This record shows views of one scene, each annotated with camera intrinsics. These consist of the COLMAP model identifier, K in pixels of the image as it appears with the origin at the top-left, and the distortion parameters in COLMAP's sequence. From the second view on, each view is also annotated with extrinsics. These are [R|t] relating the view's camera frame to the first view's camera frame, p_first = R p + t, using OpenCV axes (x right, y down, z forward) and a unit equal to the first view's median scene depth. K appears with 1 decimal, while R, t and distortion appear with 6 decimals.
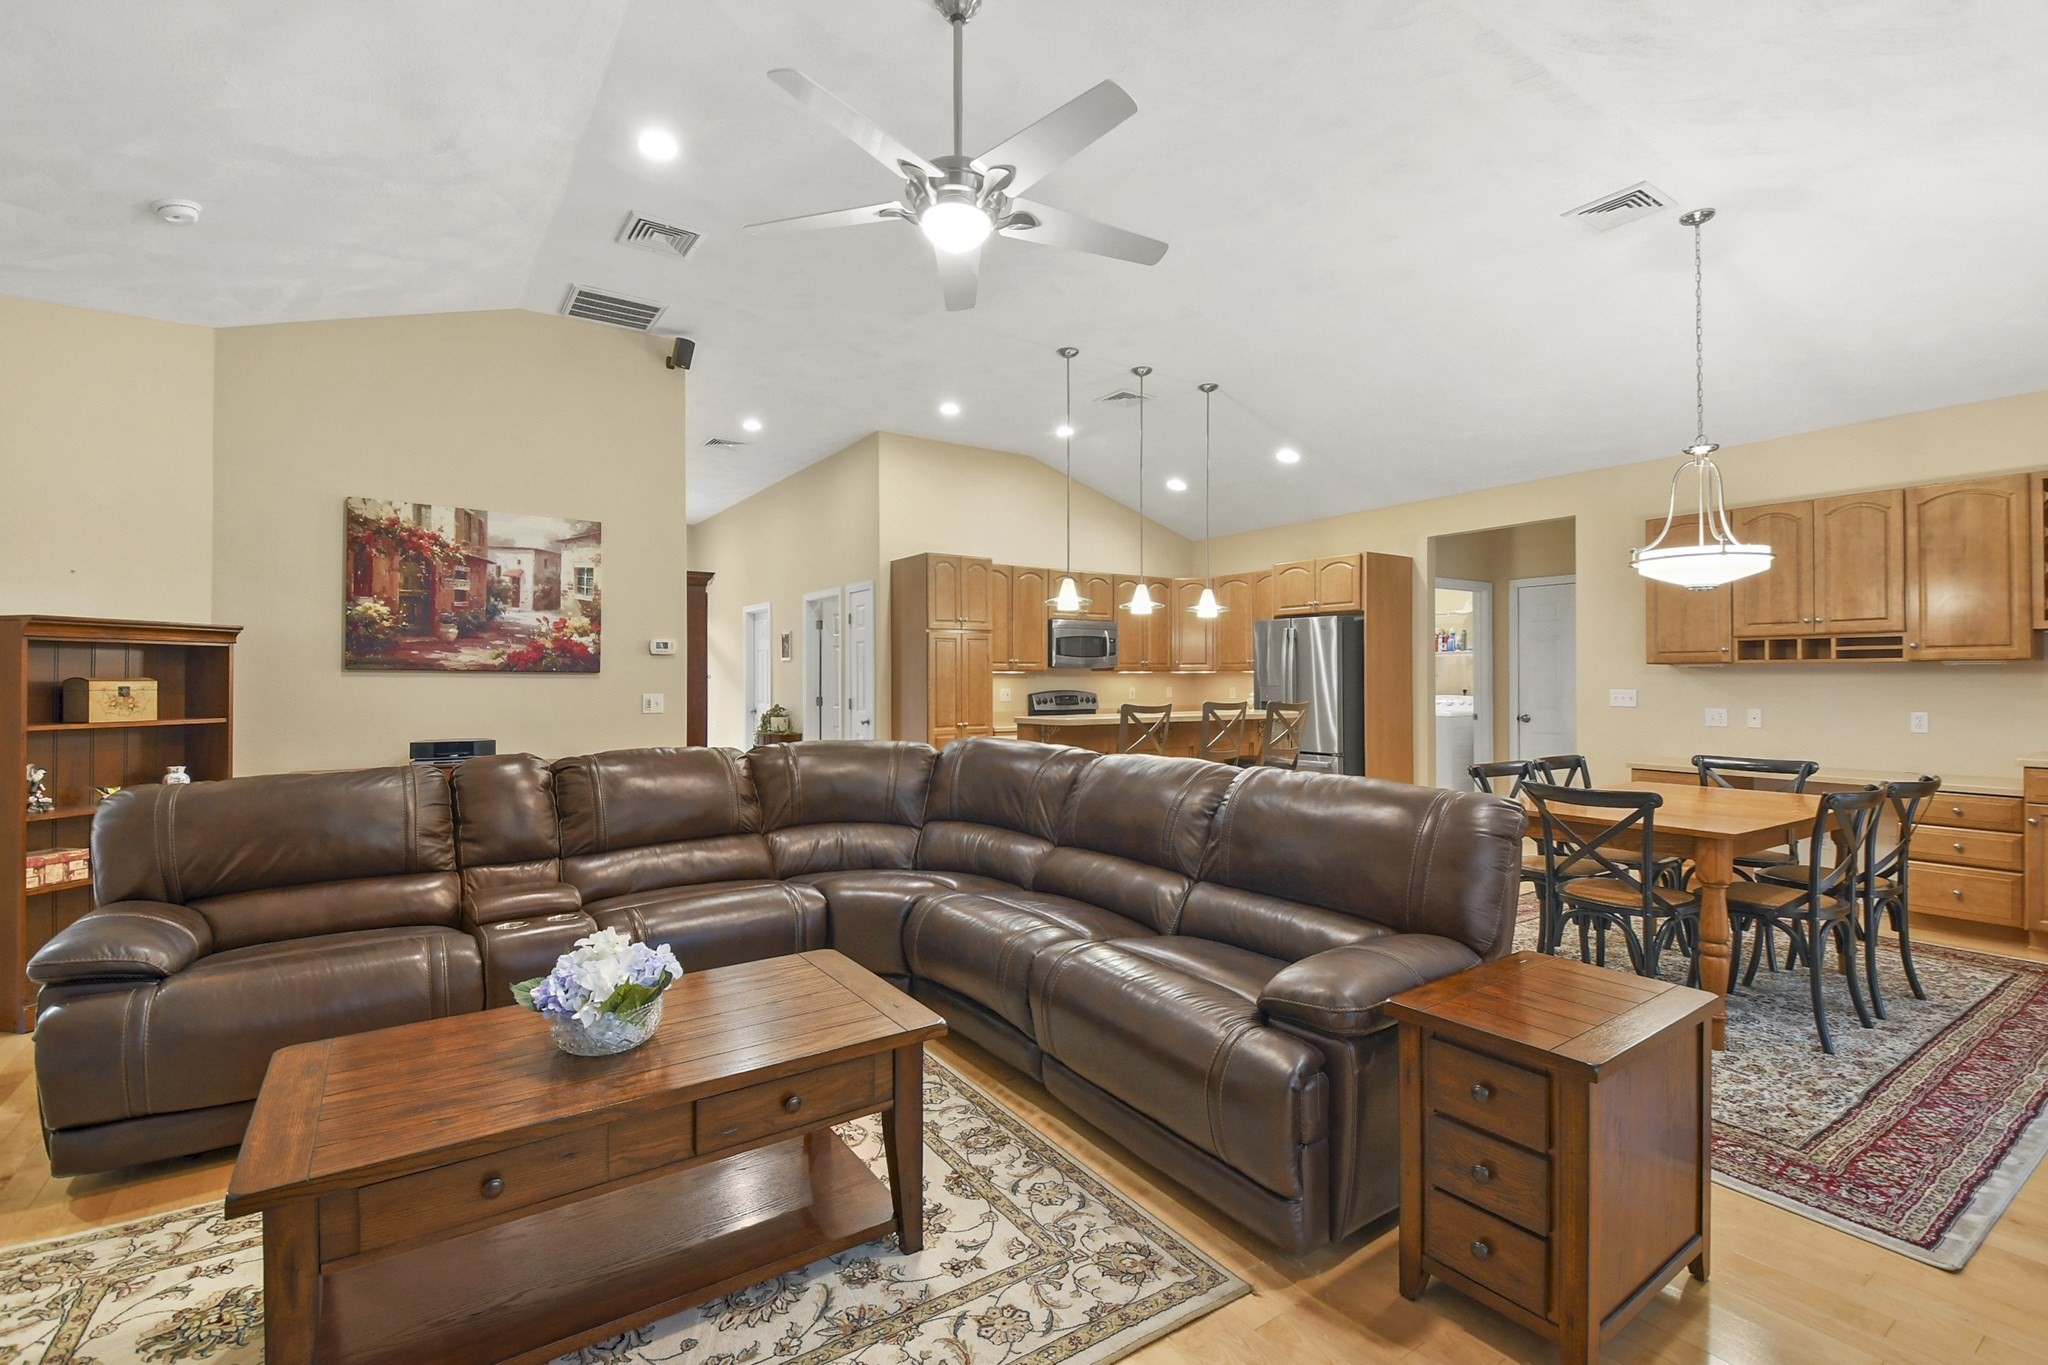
lens RADIAL K [[906.3, 0, 1023.2], [0, 906.3, 670.3], [0, 0, 1]] dist [0.000518, -0.006970]
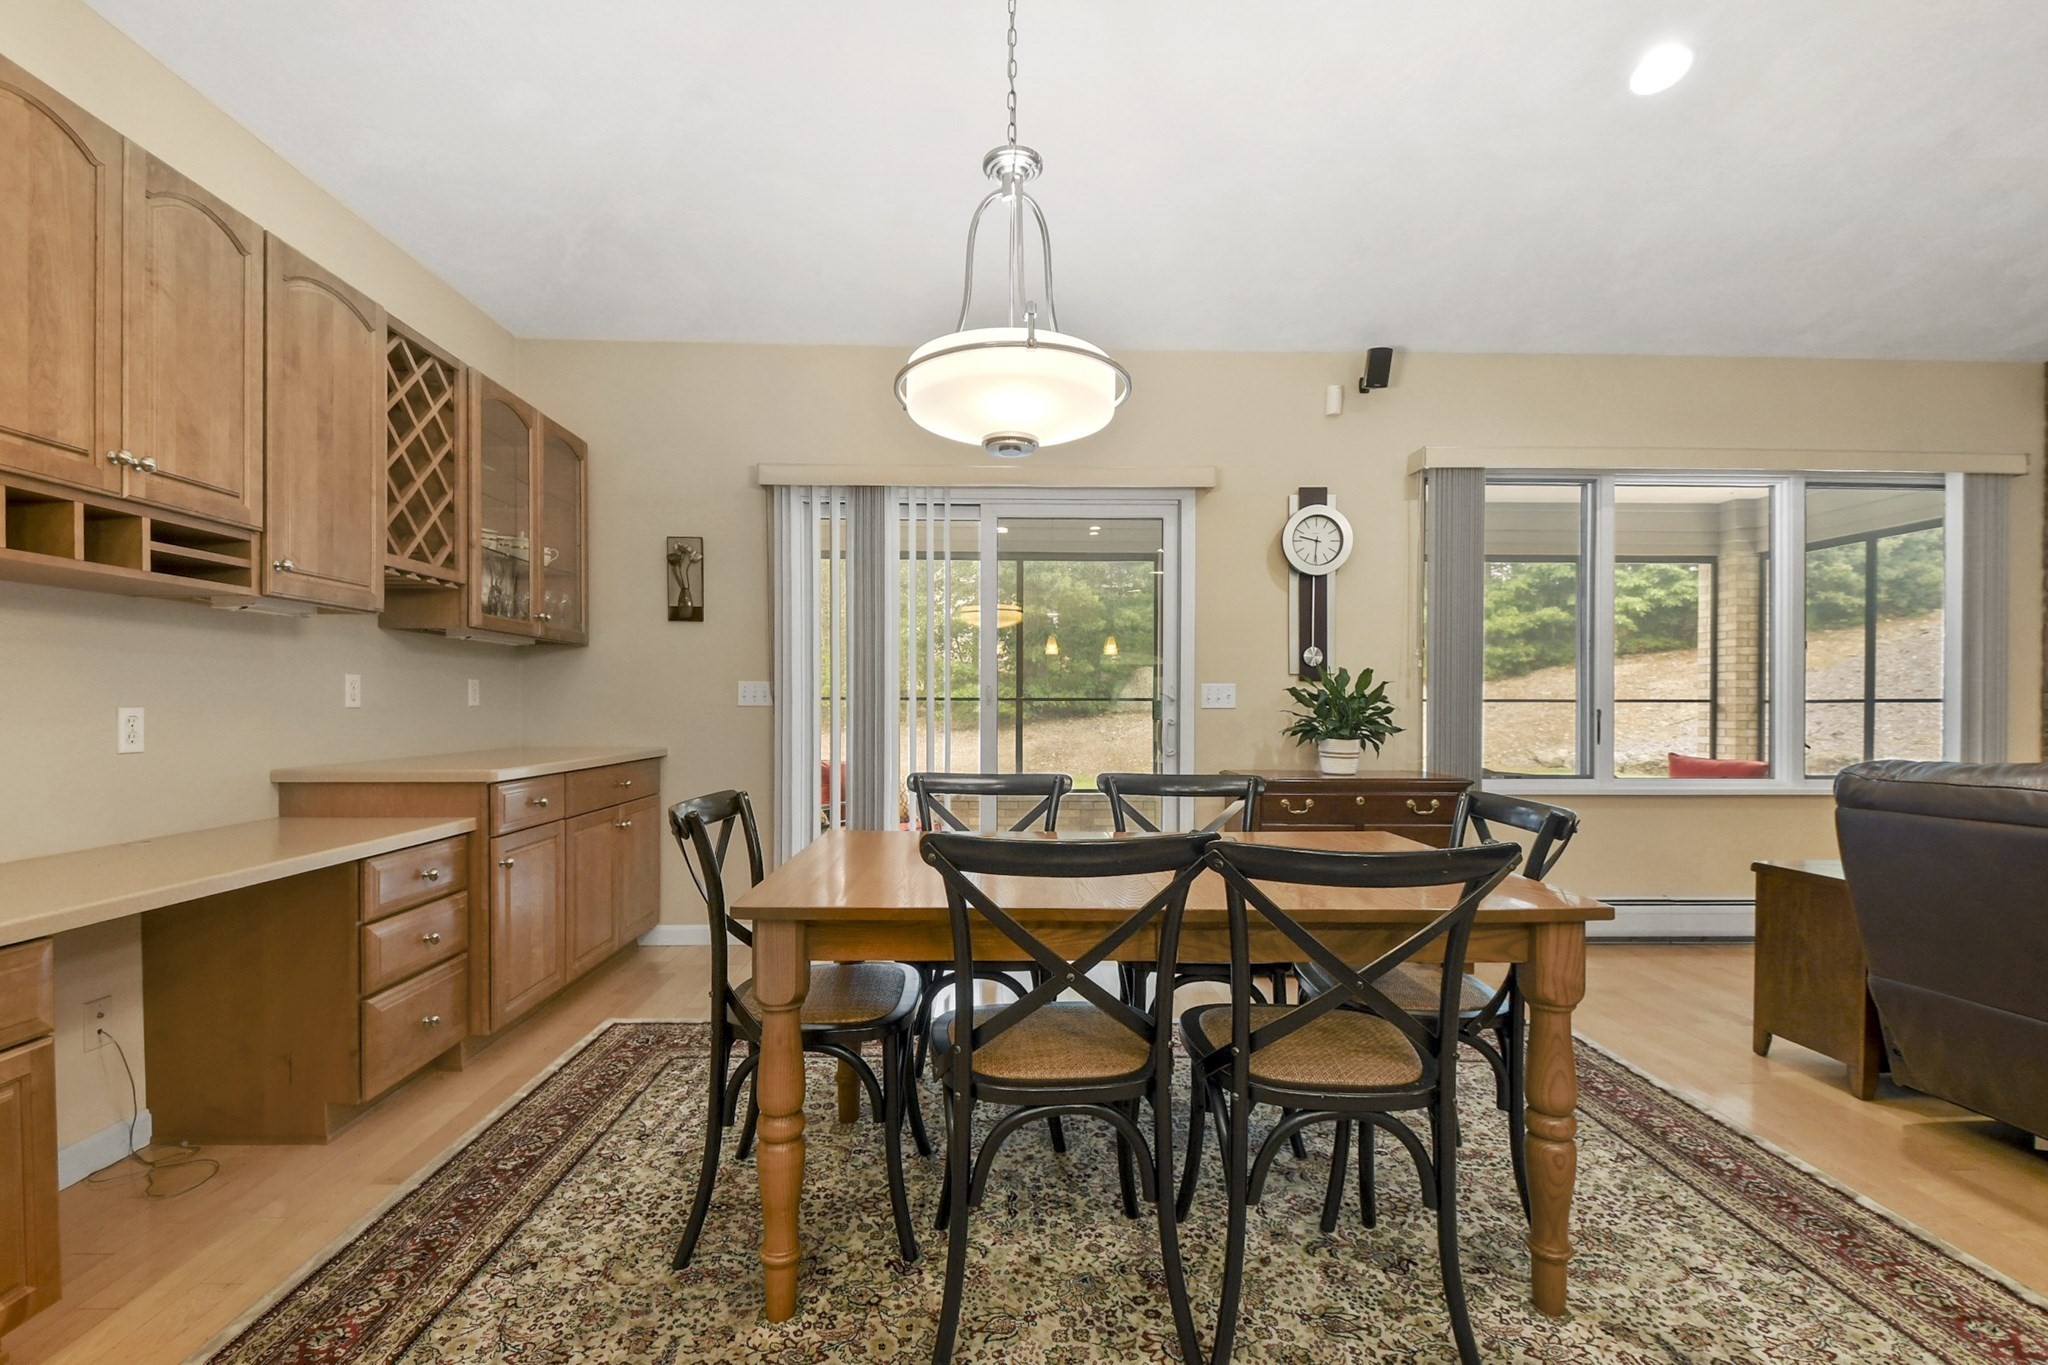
lens RADIAL K [[916.3, 0, 996.4], [0, 916.3, 717.3], [0, 0, 1]] dist [-0.012202, 0.000184]
pose [[-0.834093, -0.008819, 0.551553, 0.390178], [-0.008060, 0.999960, 0.003800, 0.047373], [-0.551565, -0.001276, -0.834131, 1.160306]]
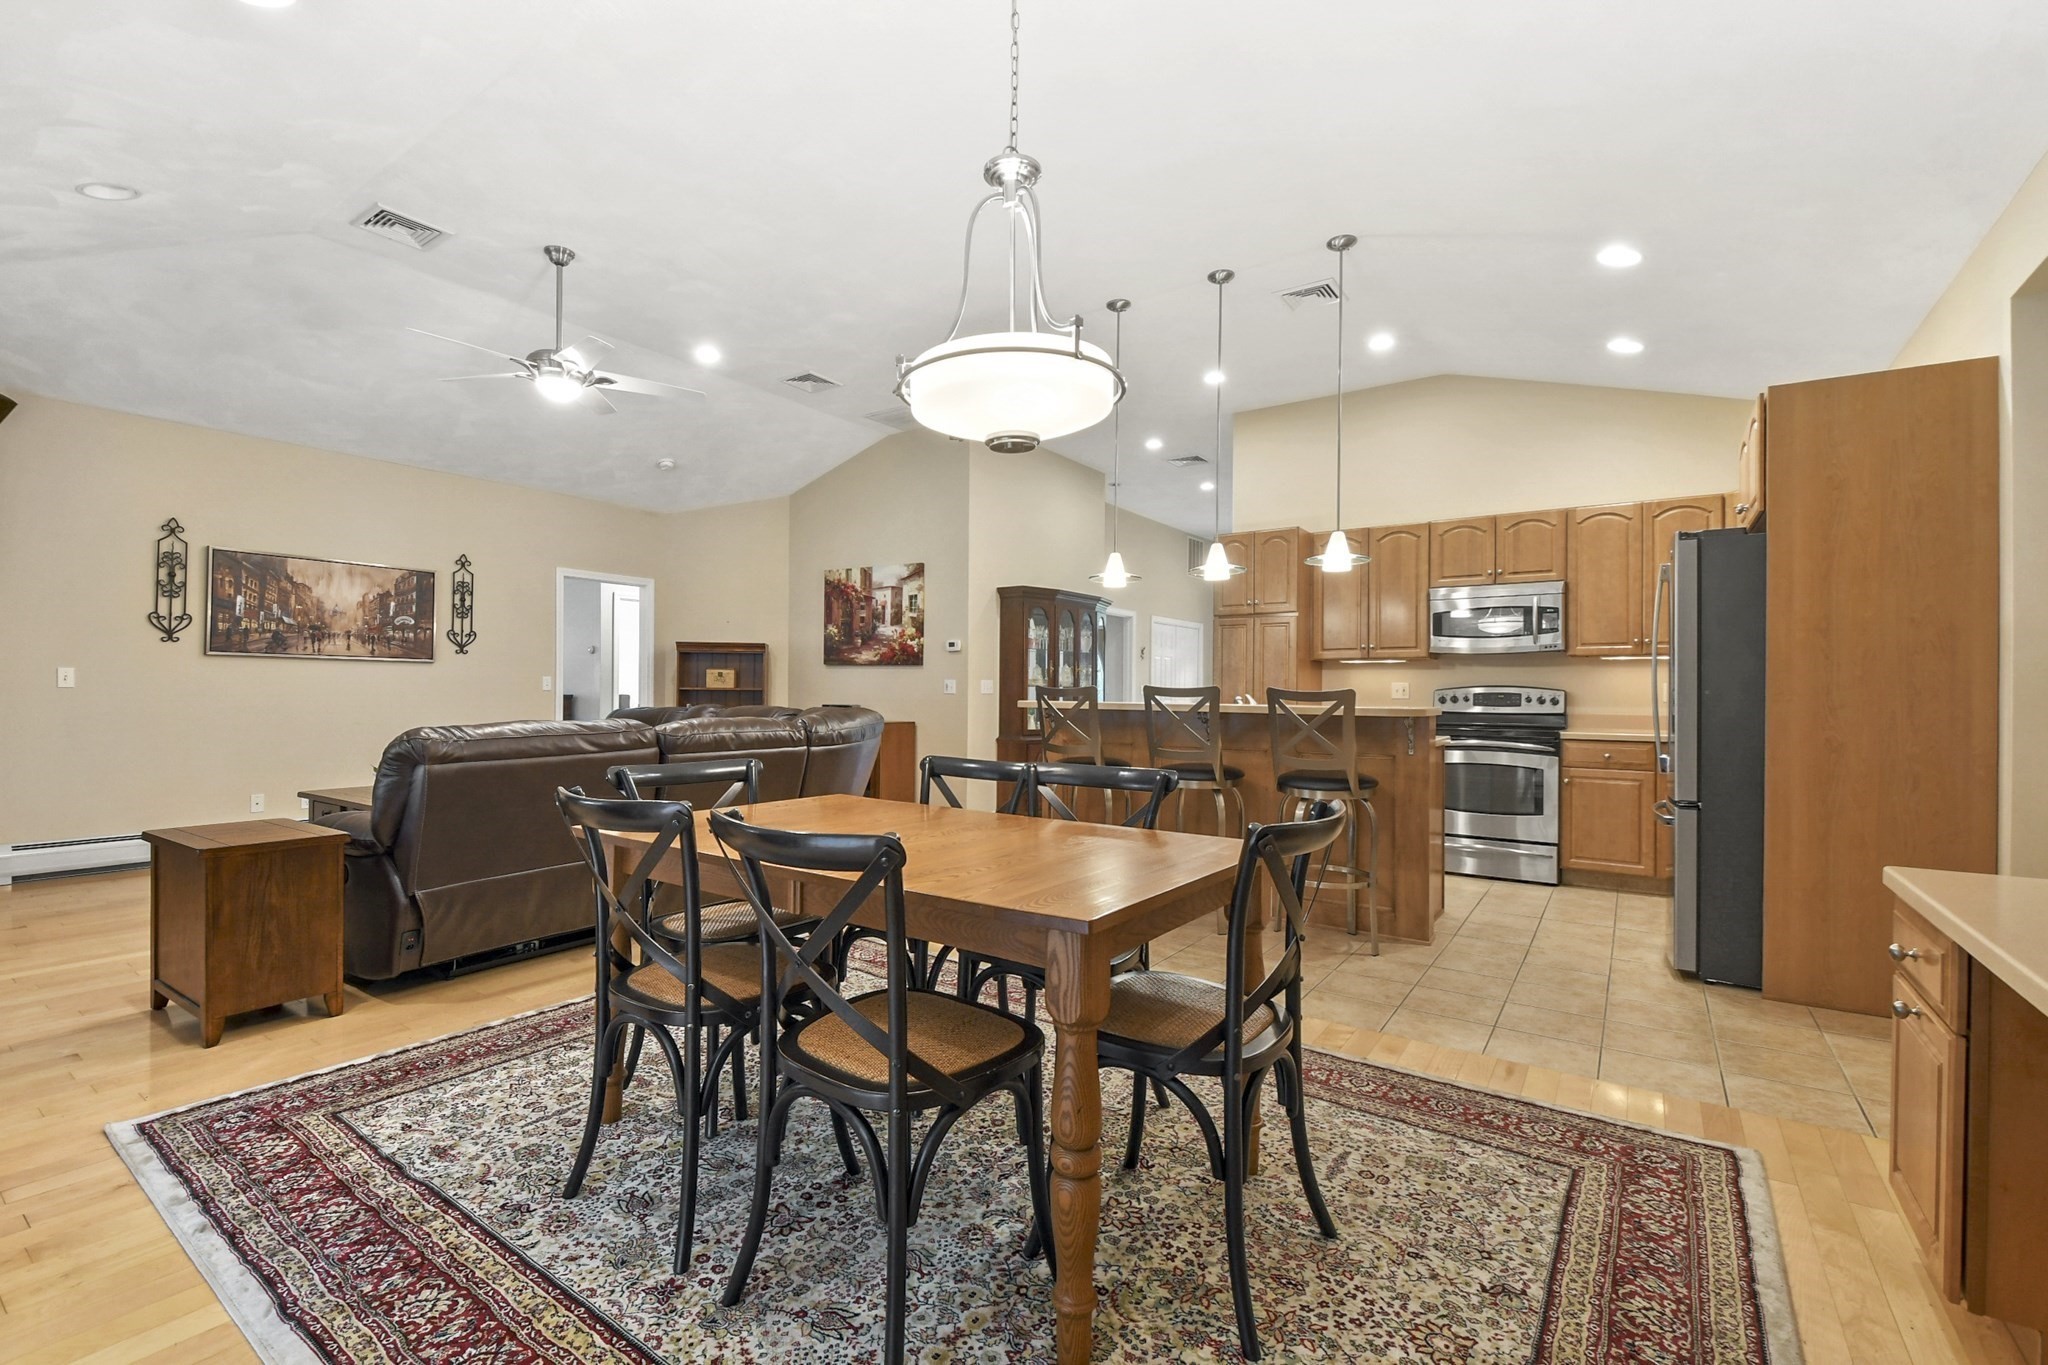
lens RADIAL K [[892.2, 0, 1007.0], [0, 892.2, 685.0], [0, 0, 1]] dist [0.032908, -0.032374]
pose [[0.348520, -0.000314, -0.937301, 1.001930], [0.000407, 1.000000, -0.000183, 0.037867], [0.937301, -0.000318, 0.348520, 0.667015]]
